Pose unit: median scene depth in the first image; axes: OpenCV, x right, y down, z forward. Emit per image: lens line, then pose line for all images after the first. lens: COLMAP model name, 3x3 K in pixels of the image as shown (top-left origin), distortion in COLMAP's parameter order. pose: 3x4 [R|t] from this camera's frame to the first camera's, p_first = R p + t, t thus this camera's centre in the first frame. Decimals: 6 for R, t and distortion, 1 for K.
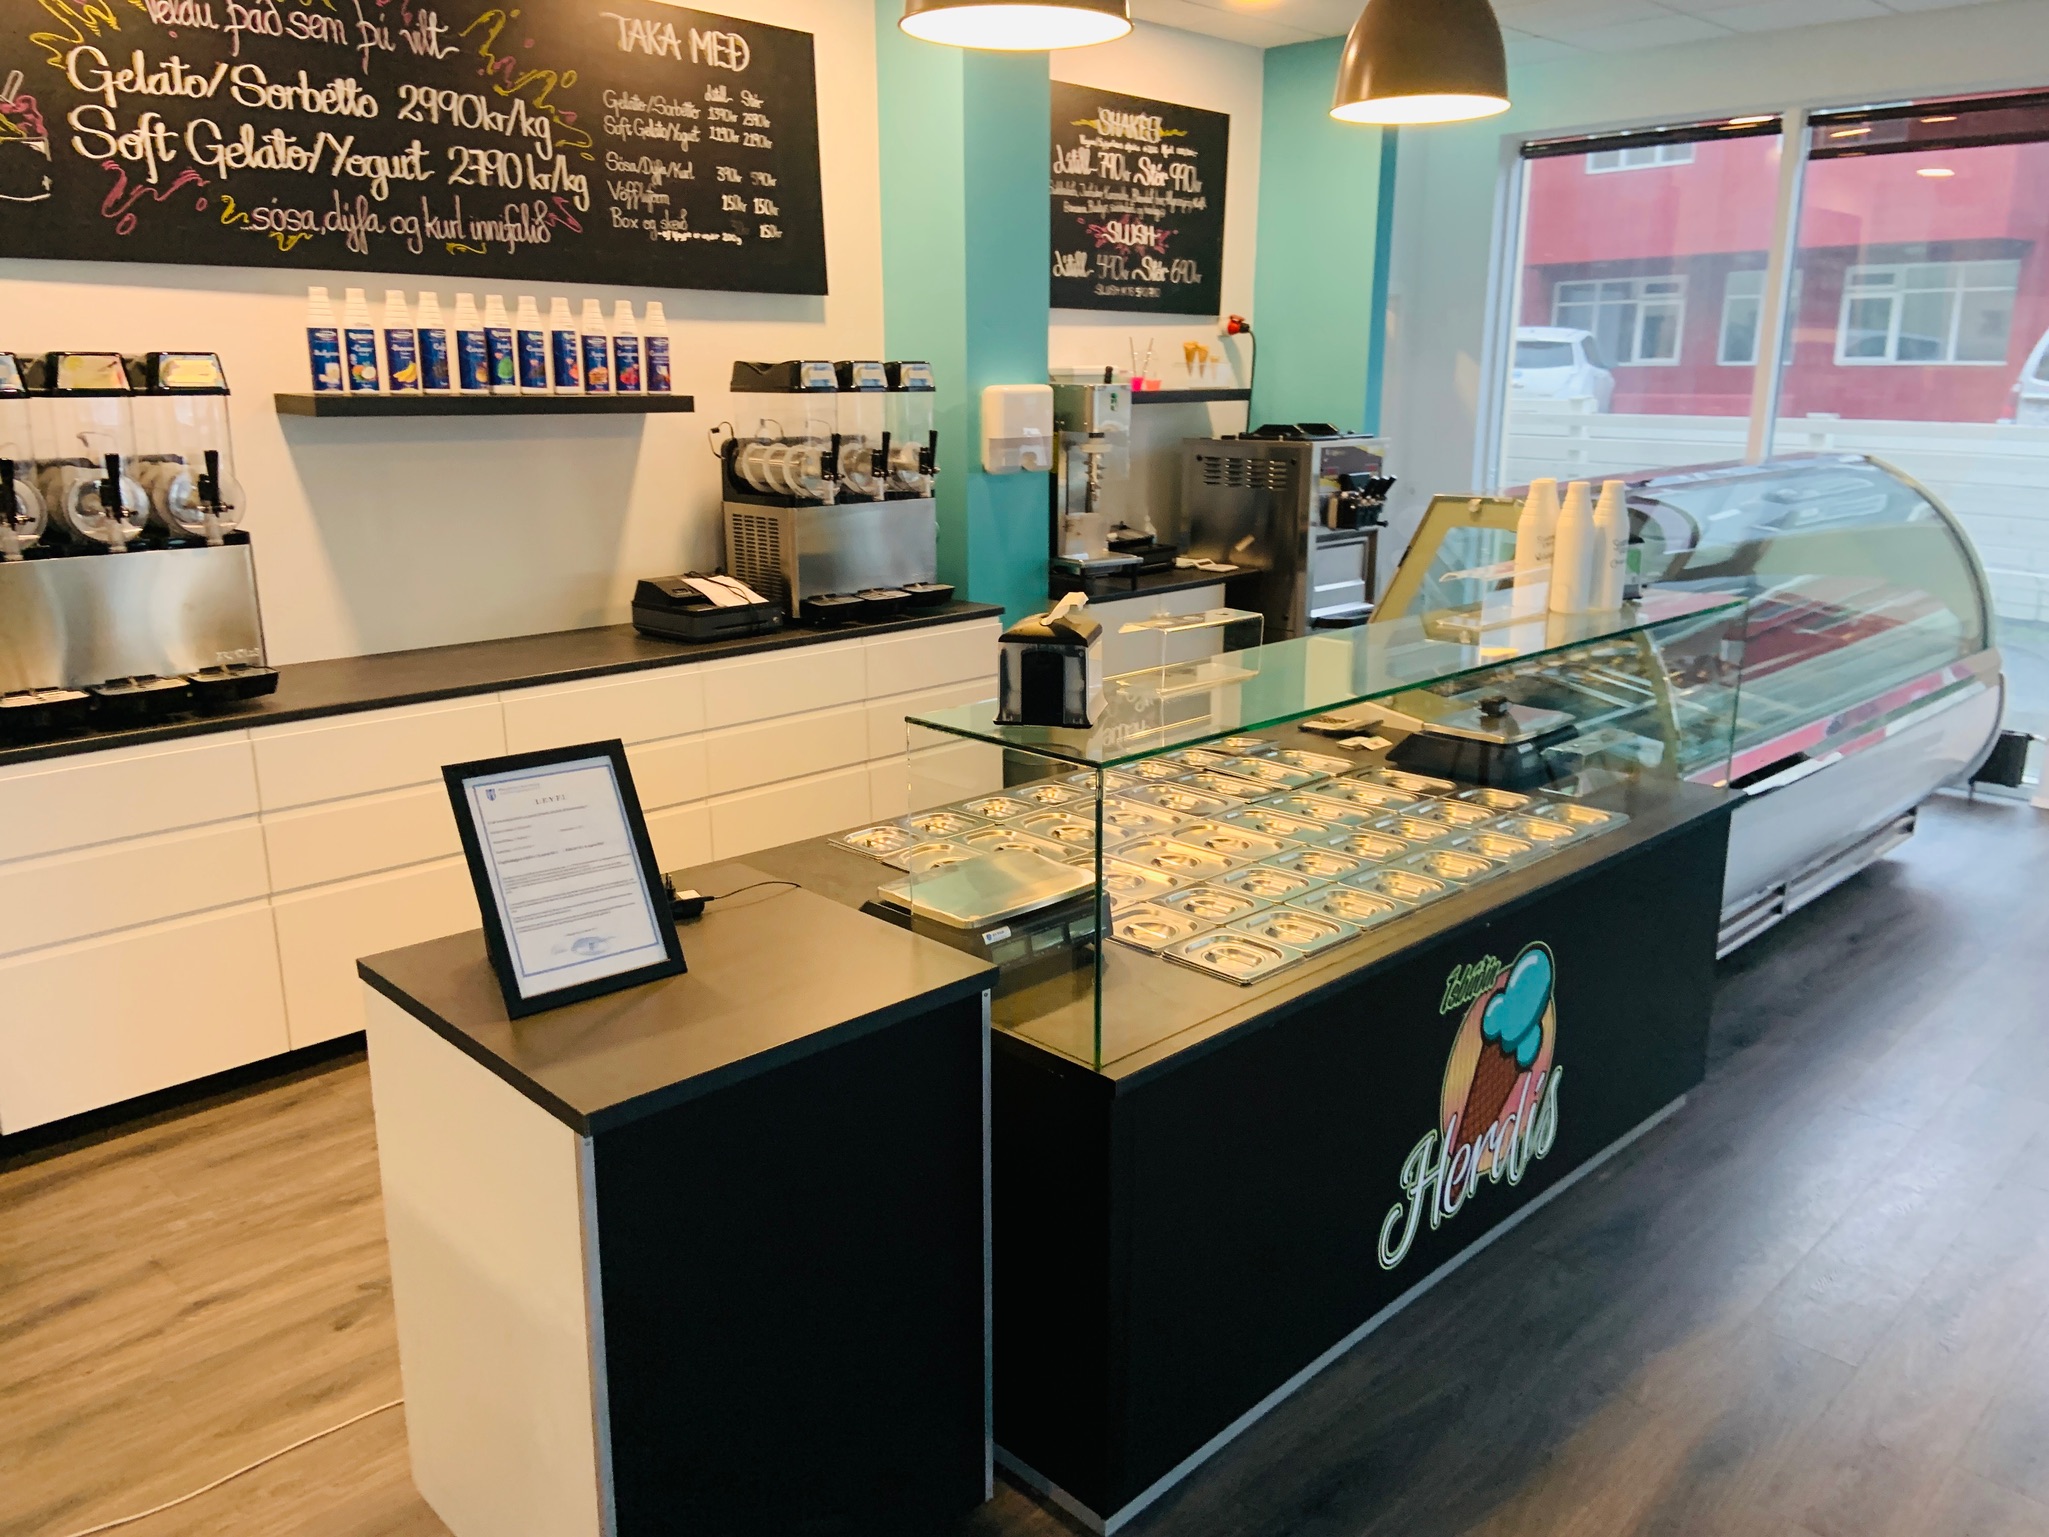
lens RADIAL K [[1556.4, 0, 1052.0], [0, 1556.4, 797.8], [0, 0, 1]] dist [0.109924, -0.132260]
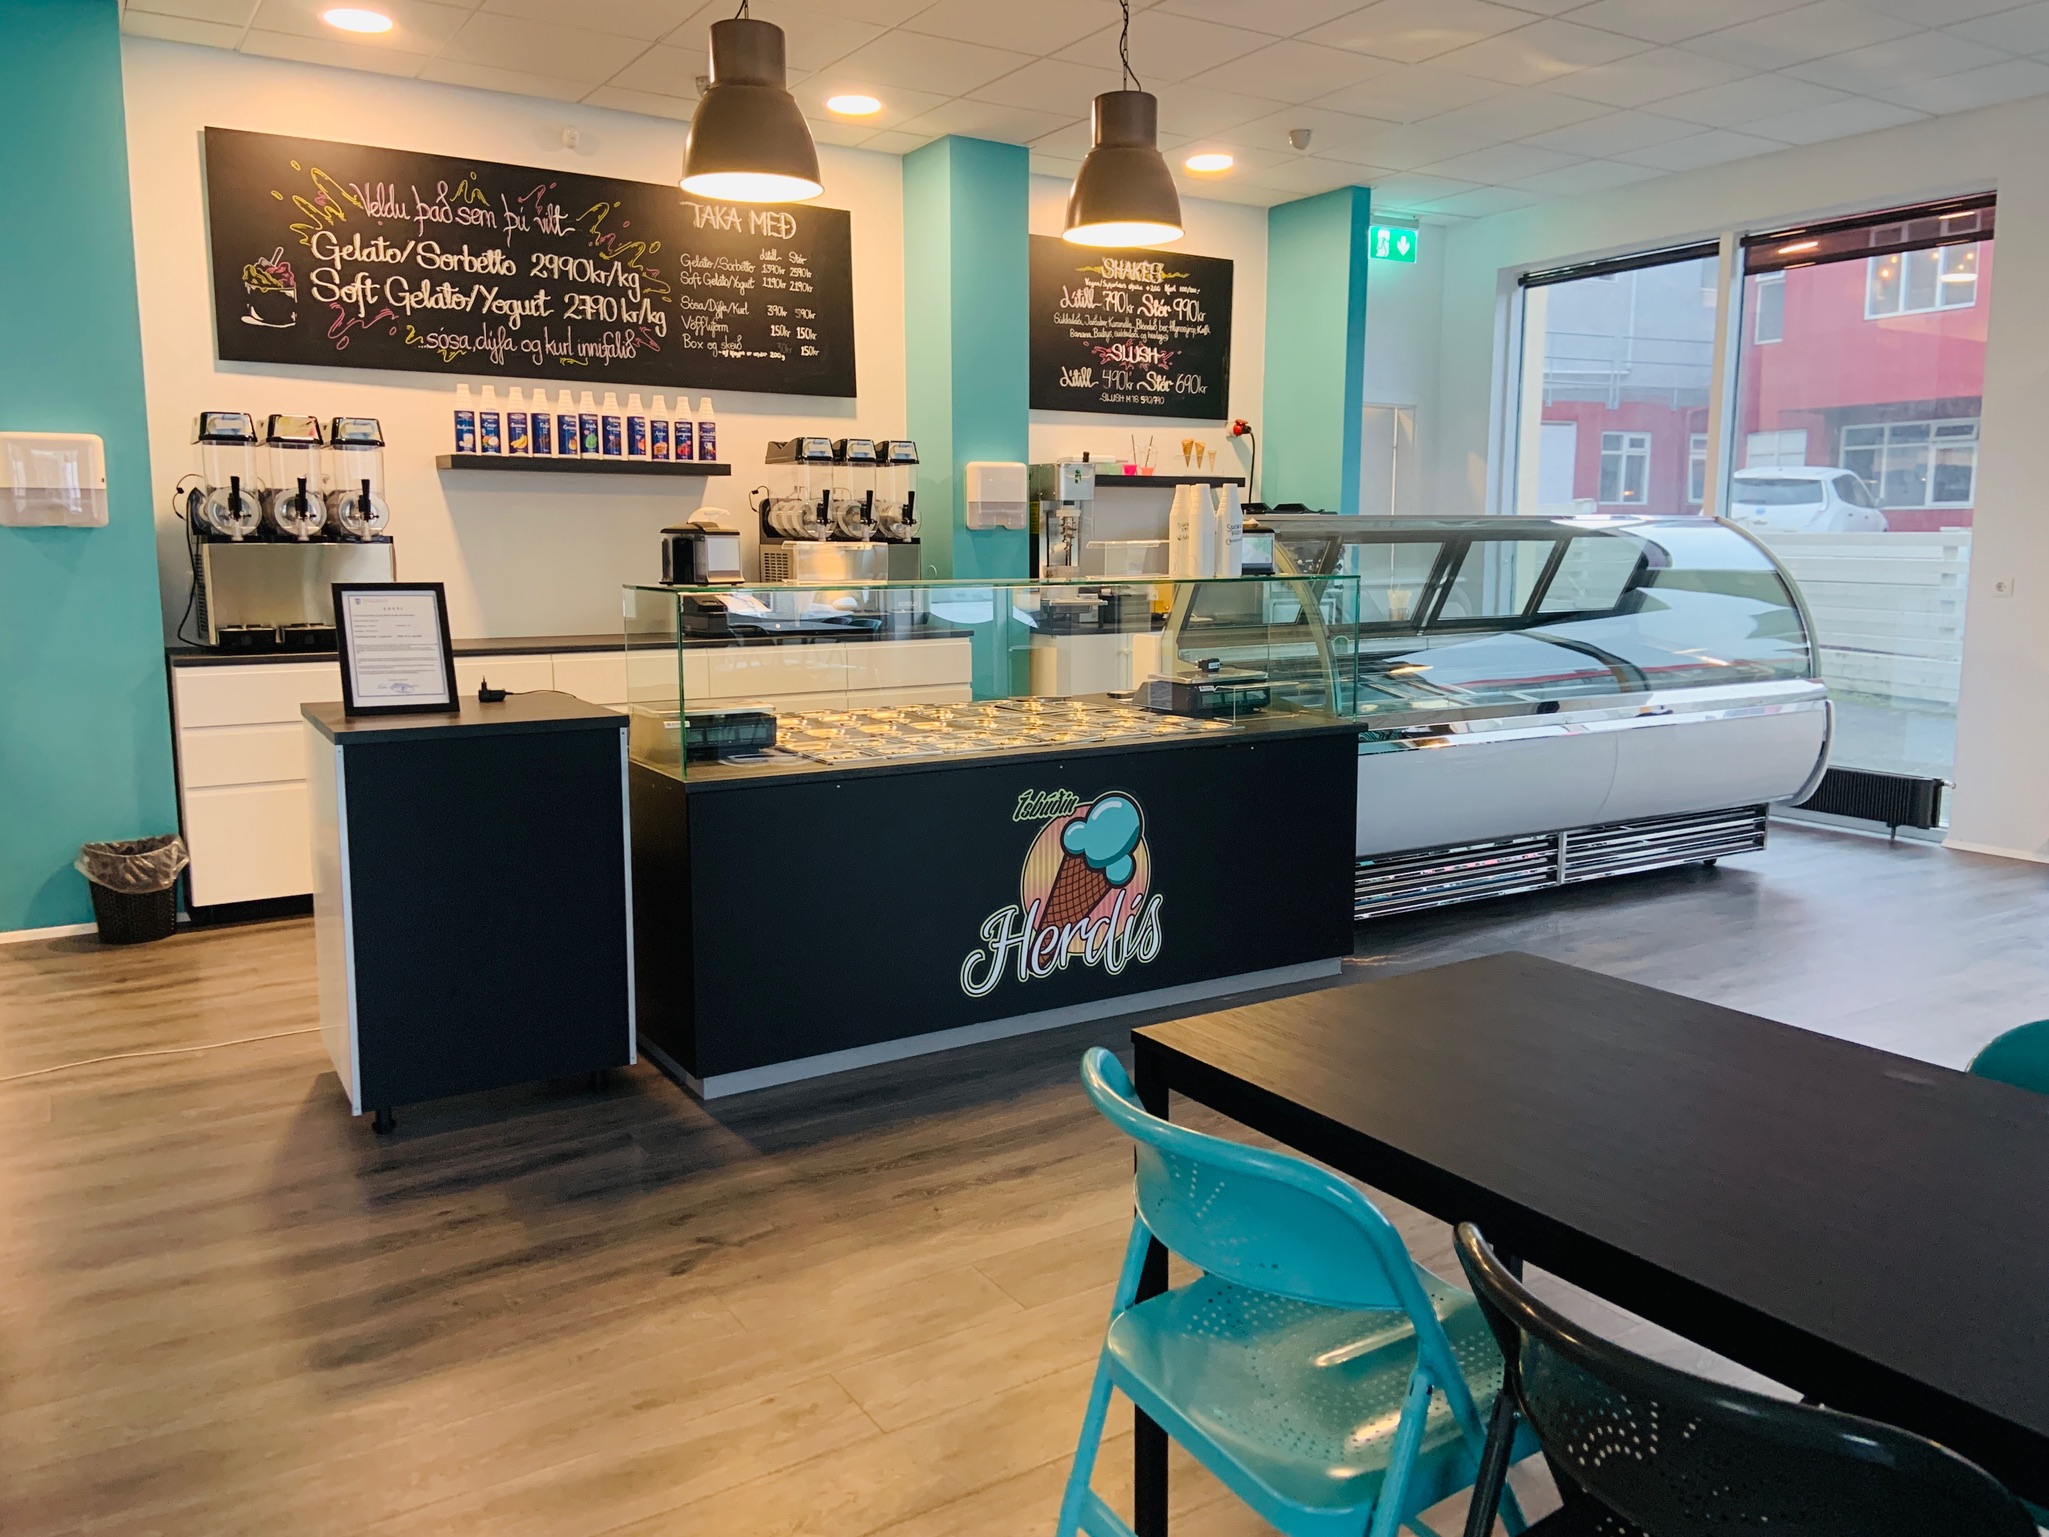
lens RADIAL K [[1556.4, 0, 1030.0], [0, 1556.4, 789.9], [0, 0, 1]] dist [0.109924, -0.132260]
pose [[0.972896, 0.034730, -0.228622, 0.380926], [-0.059016, 0.993209, -0.100265, 0.163088], [0.223587, 0.111040, 0.968338, -0.260525]]
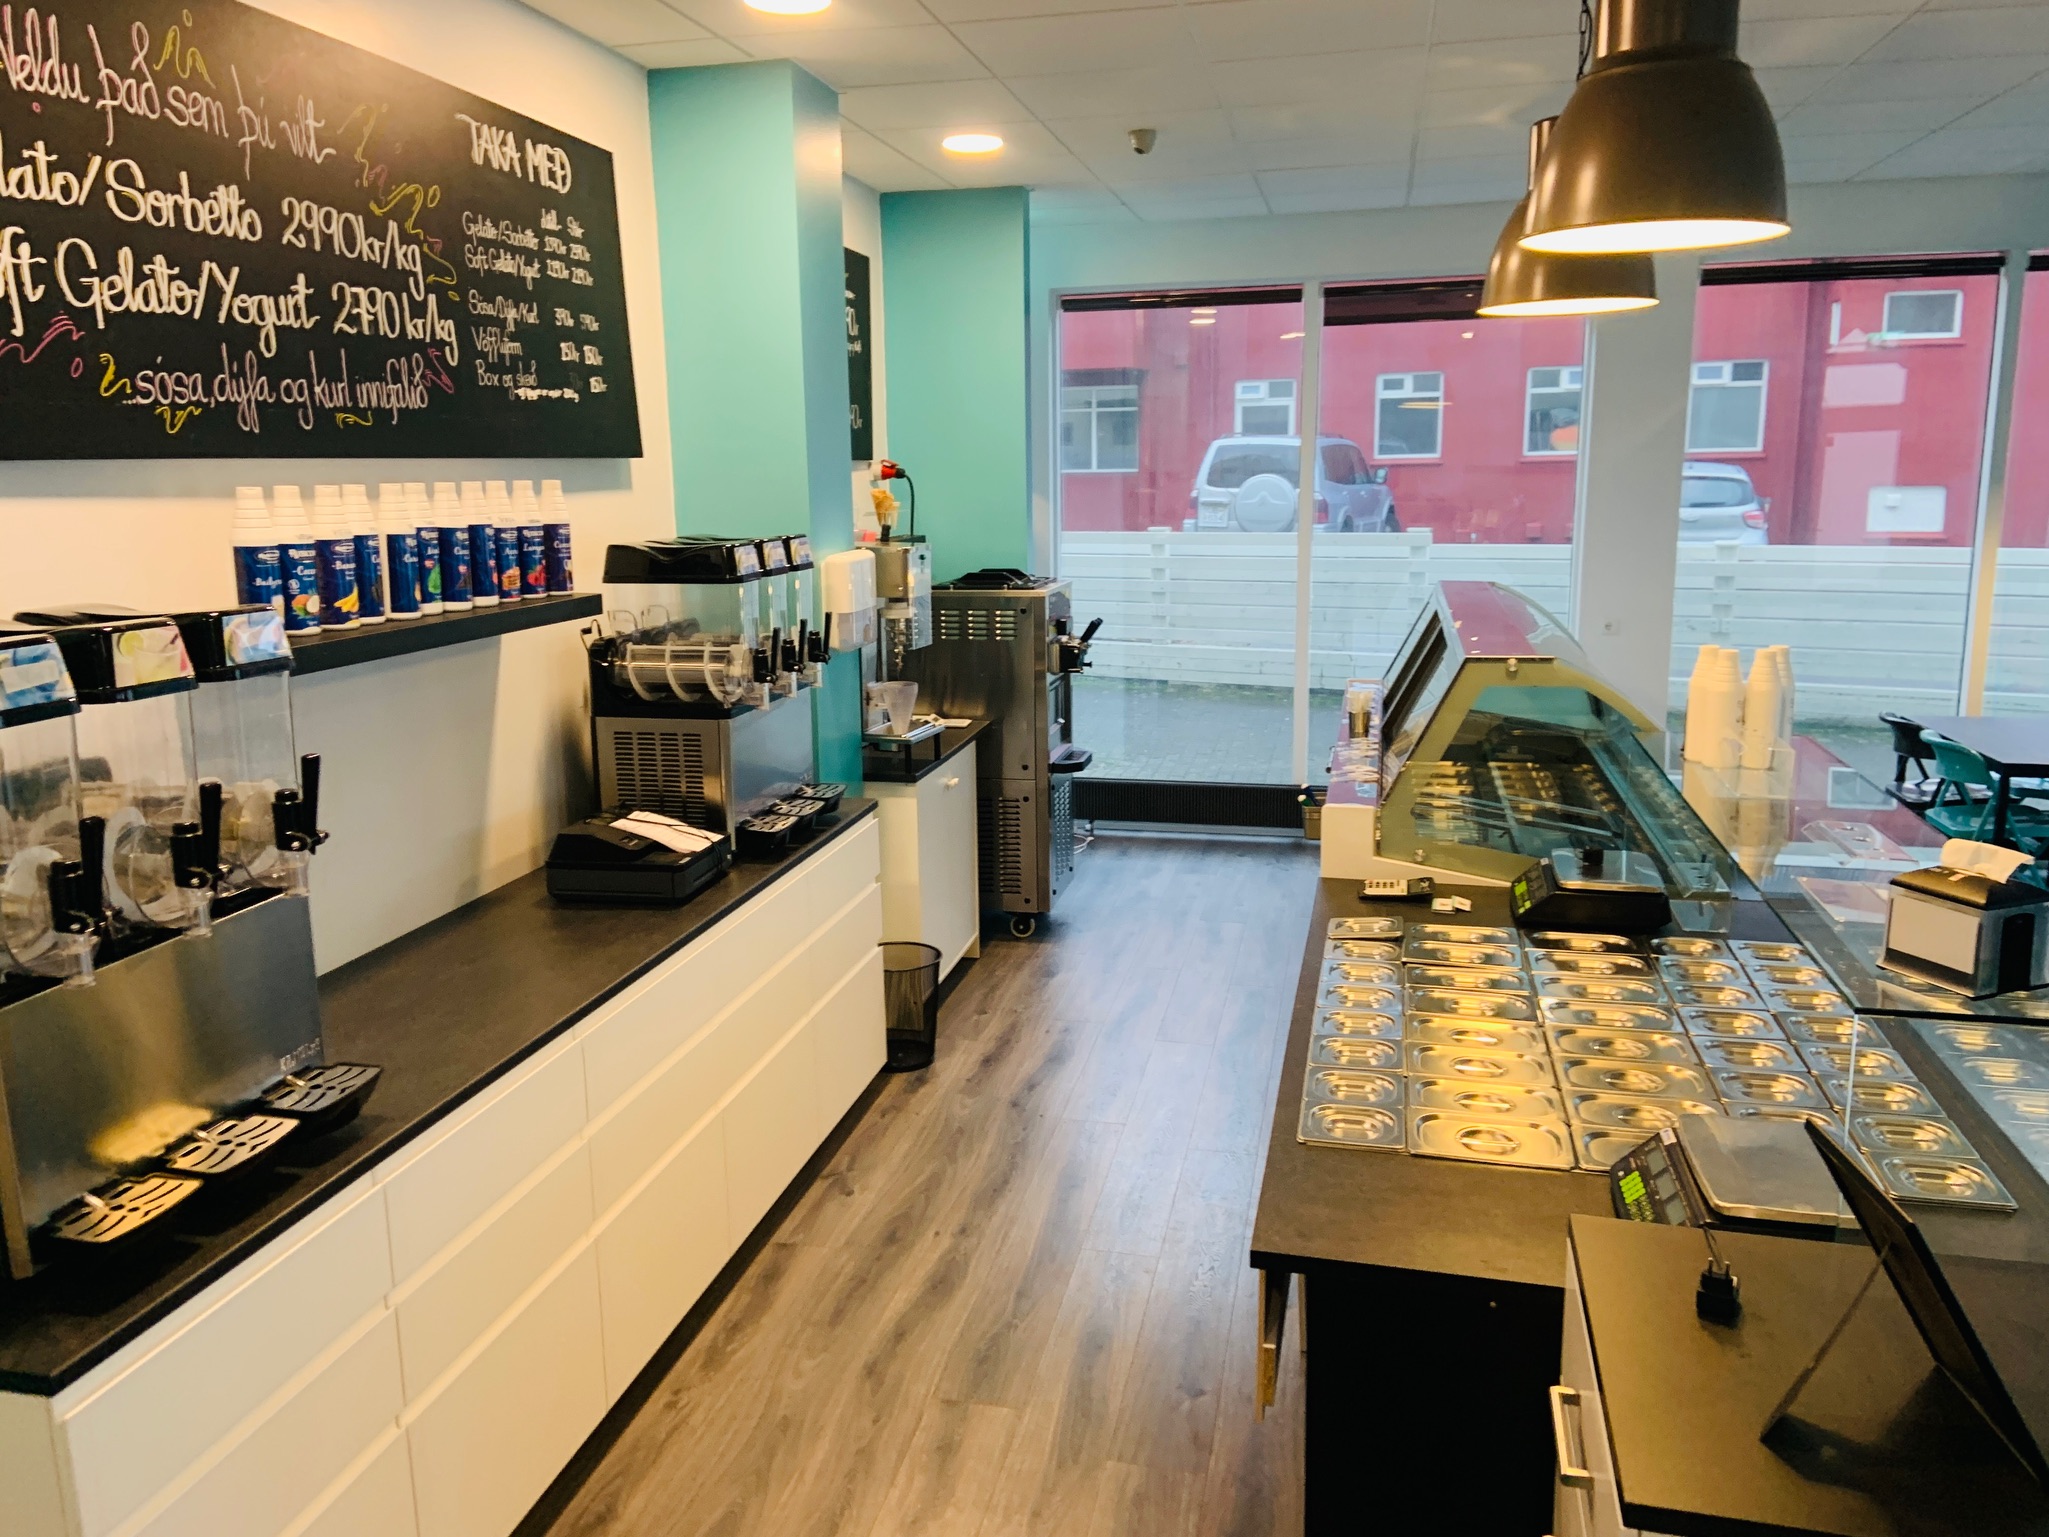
lens RADIAL K [[1556.4, 0, 1031.1], [0, 1556.4, 779.8], [0, 0, 1]] dist [0.109924, -0.132260]
pose [[0.851650, -0.119005, 0.510422, -0.495160], [0.153288, 0.987854, -0.025446, -0.119934], [-0.501194, 0.099913, 0.859547, 0.245564]]
